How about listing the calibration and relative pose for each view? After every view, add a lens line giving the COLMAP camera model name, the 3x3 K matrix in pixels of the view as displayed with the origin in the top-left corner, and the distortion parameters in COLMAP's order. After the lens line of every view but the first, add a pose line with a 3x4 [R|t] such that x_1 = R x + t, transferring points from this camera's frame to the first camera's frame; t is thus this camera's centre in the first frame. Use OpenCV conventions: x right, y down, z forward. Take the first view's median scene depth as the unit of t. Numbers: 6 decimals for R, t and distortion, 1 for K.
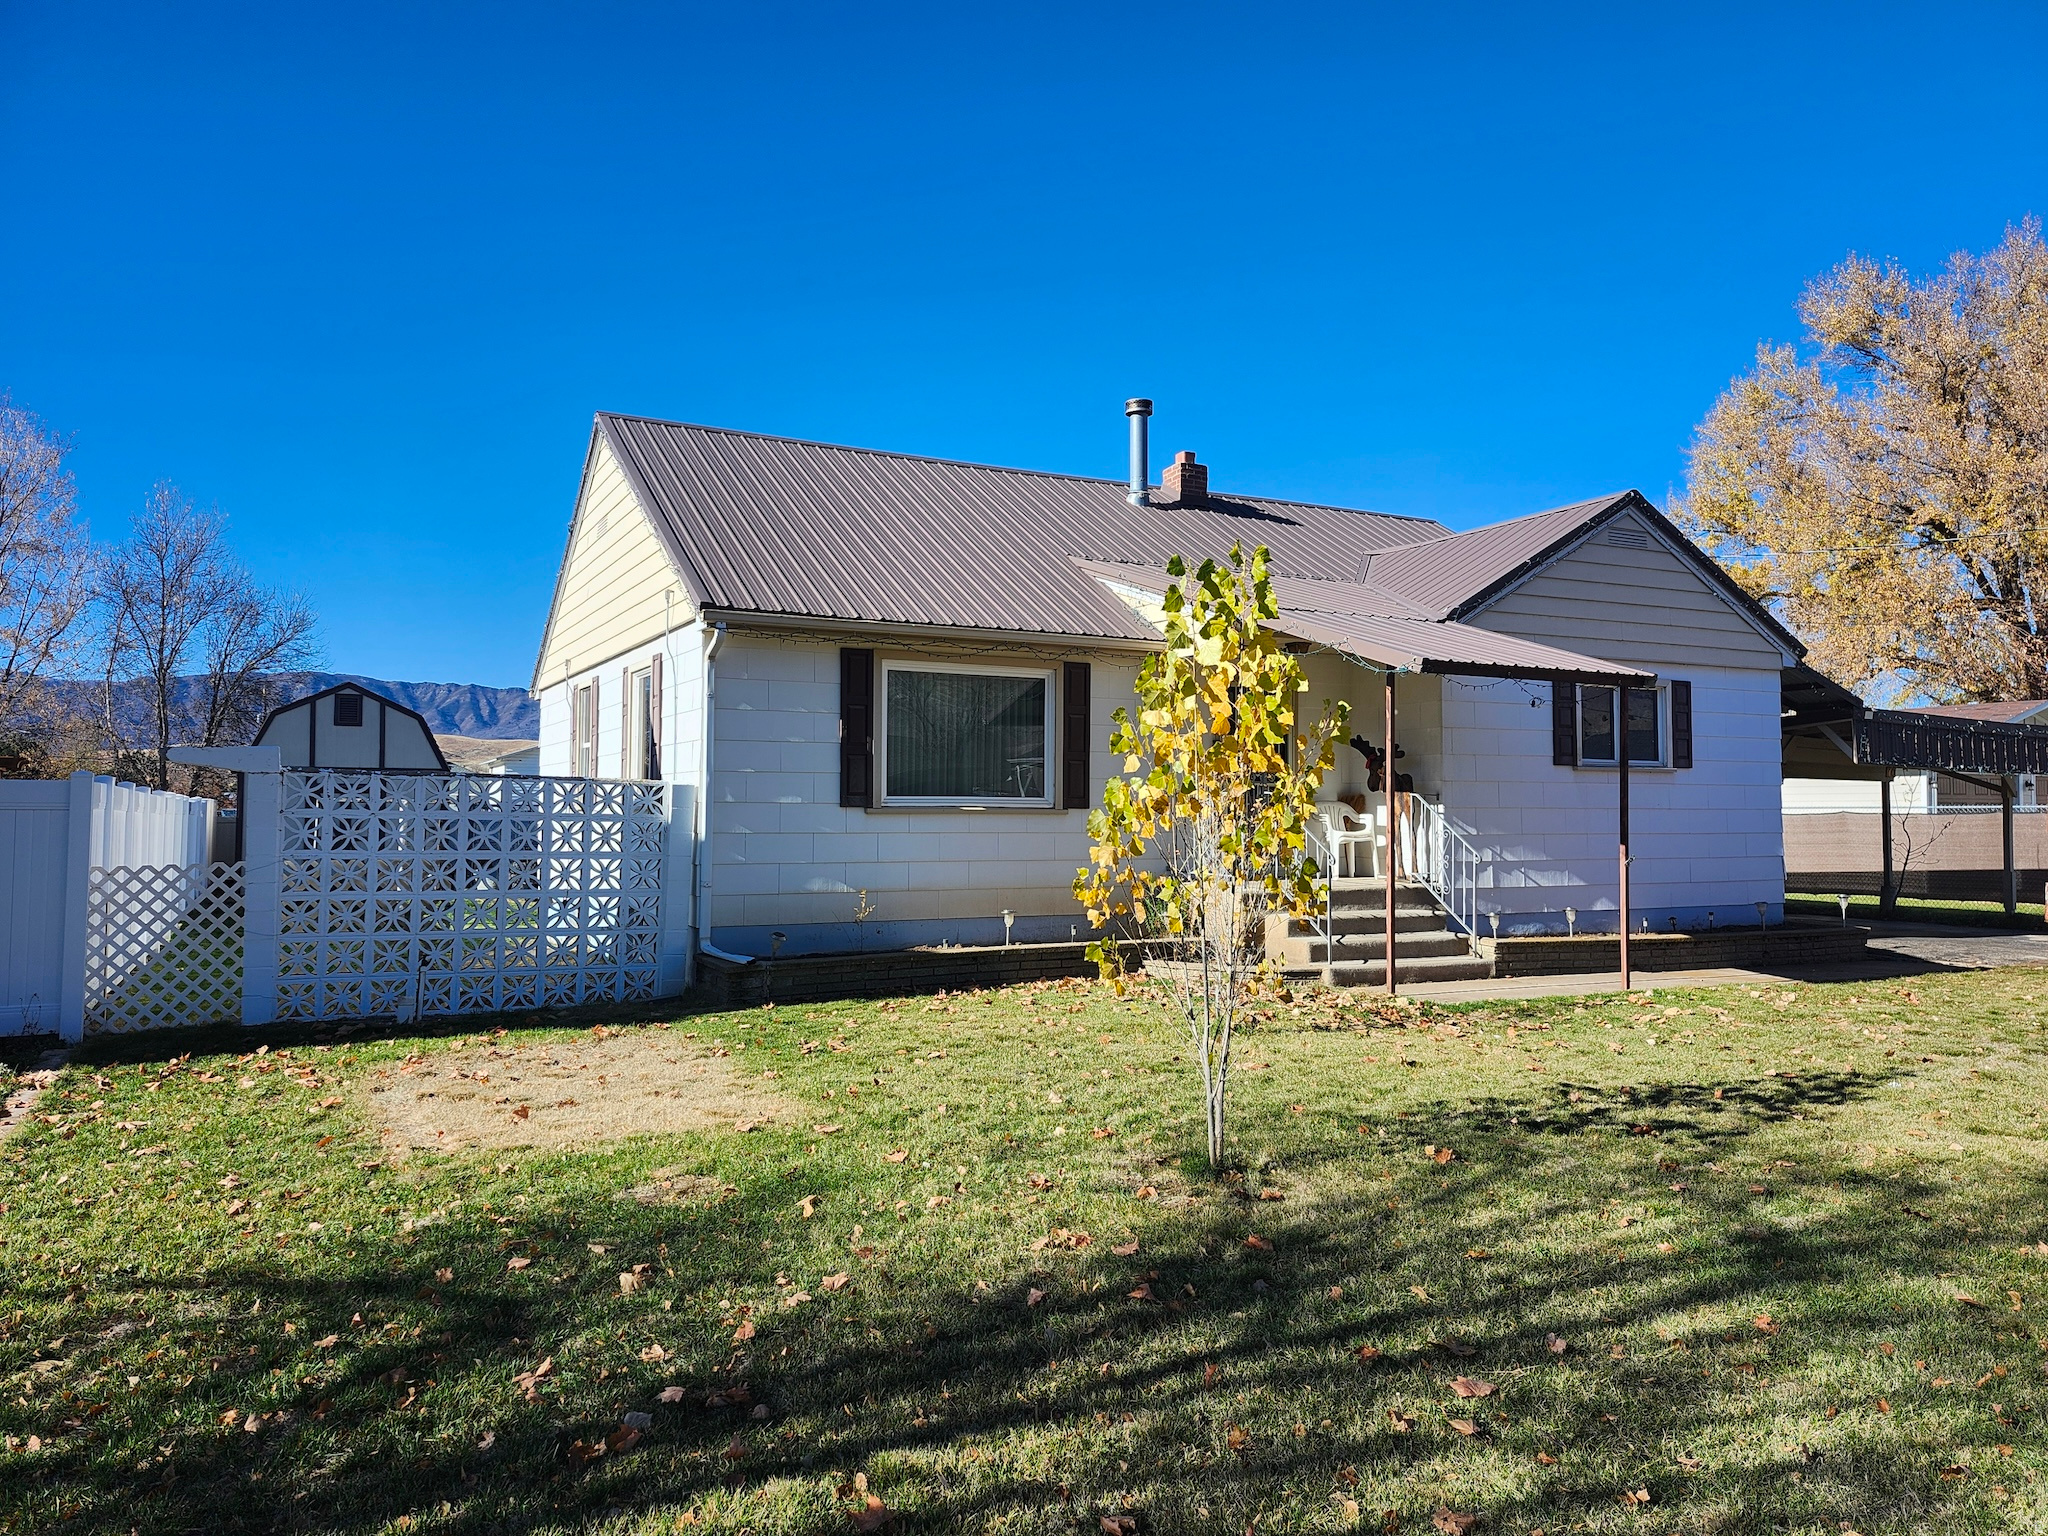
lens RADIAL K [[1373.1, 0, 1022.7], [0, 1373.1, 763.8], [0, 0, 1]] dist [0.035059, -0.004925]
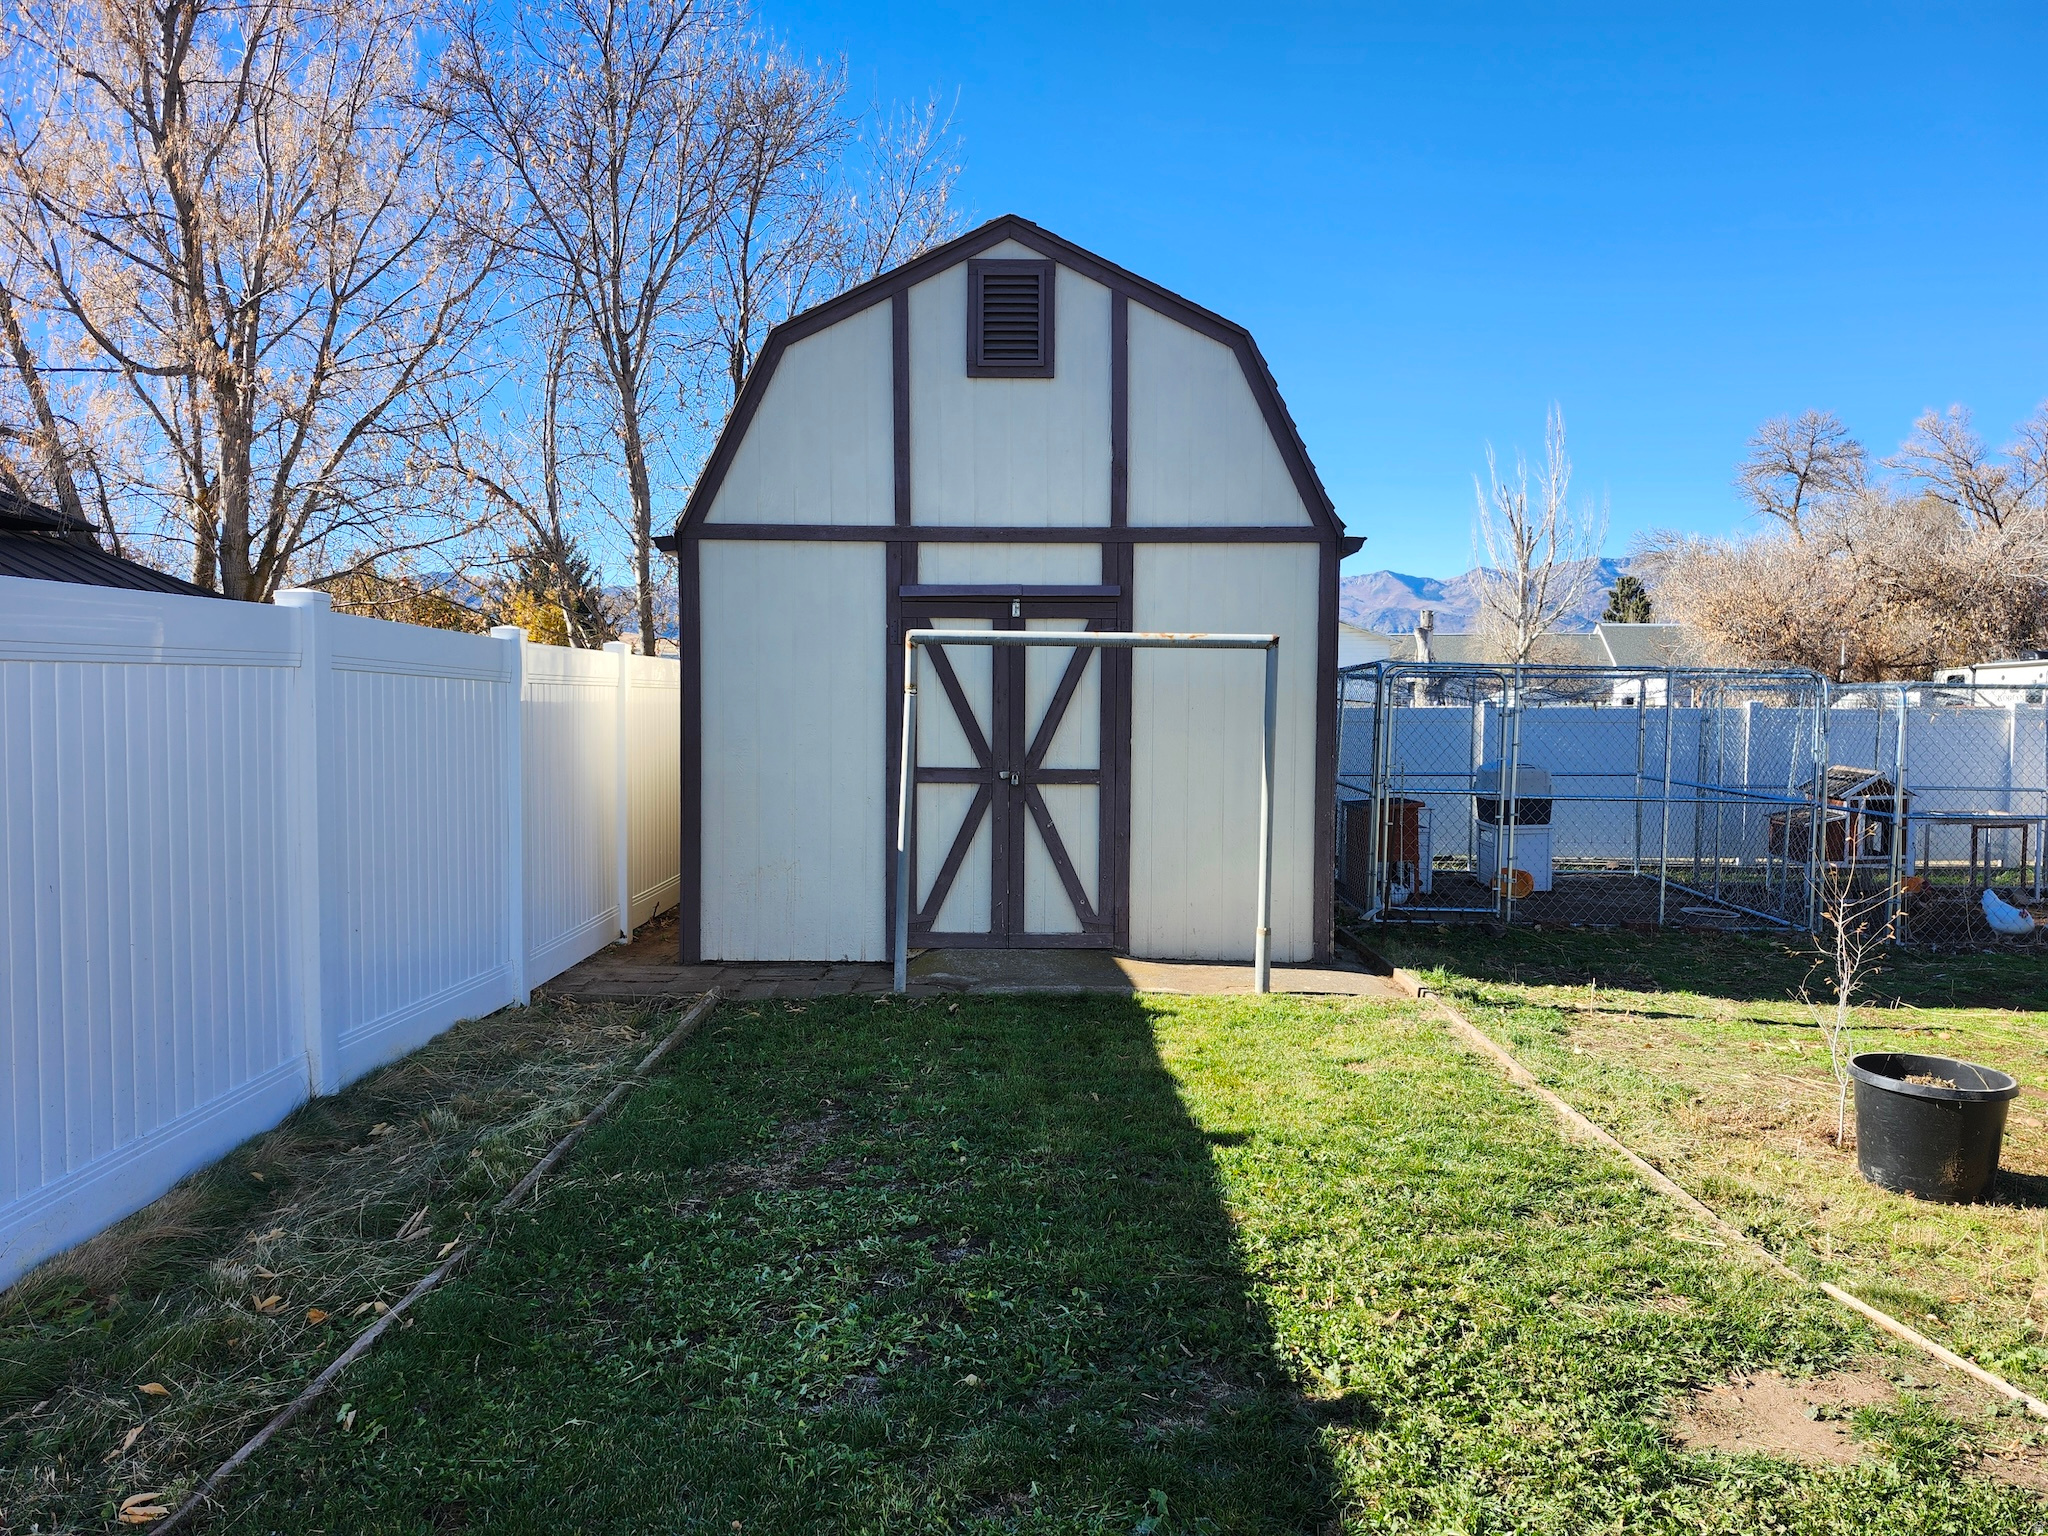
lens RADIAL K [[1373.1, 0, 1023.0], [0, 1373.1, 768.6], [0, 0, 1]] dist [0.035059, -0.004925]
pose [[0.886029, 0.031116, -0.462584, -0.352996], [0.010467, 0.996149, 0.087054, 0.027535], [0.463511, -0.081974, 0.882291, 0.747583]]
